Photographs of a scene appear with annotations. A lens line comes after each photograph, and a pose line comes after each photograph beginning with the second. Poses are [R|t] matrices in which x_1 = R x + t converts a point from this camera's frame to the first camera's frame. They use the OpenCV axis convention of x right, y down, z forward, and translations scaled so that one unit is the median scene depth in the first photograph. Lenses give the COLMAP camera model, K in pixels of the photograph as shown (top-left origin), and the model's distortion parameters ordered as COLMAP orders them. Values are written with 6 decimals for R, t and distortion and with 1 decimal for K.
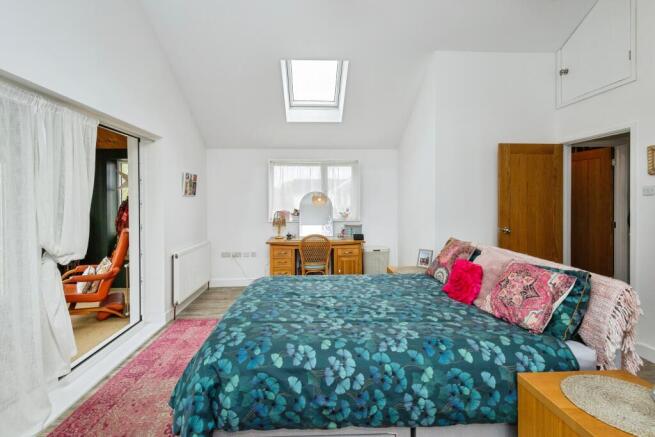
lens RADIAL K [[307.7, 0, 323.7], [0, 307.7, 210.2], [0, 0, 1]] dist [0.008314, 0.000768]
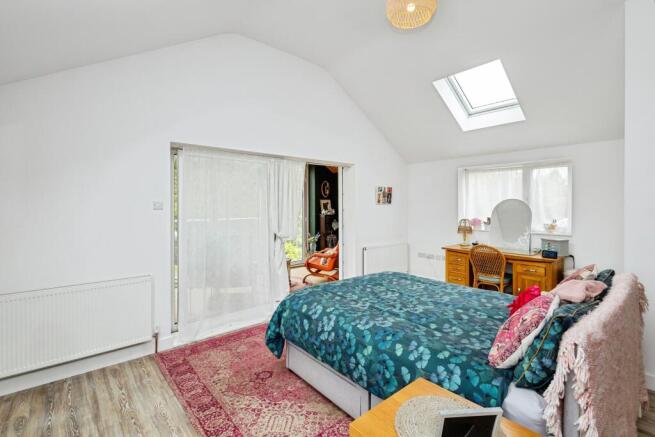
lens RADIAL K [[307.7, 0, 323.7], [0, 307.7, 210.2], [0, 0, 1]] dist [0.008314, 0.000768]
pose [[0.608141, 0.018288, -0.793619, 0.944550], [-0.024672, 0.999687, 0.004131, -0.044528], [0.793446, 0.017068, 0.608402, 0.040280]]
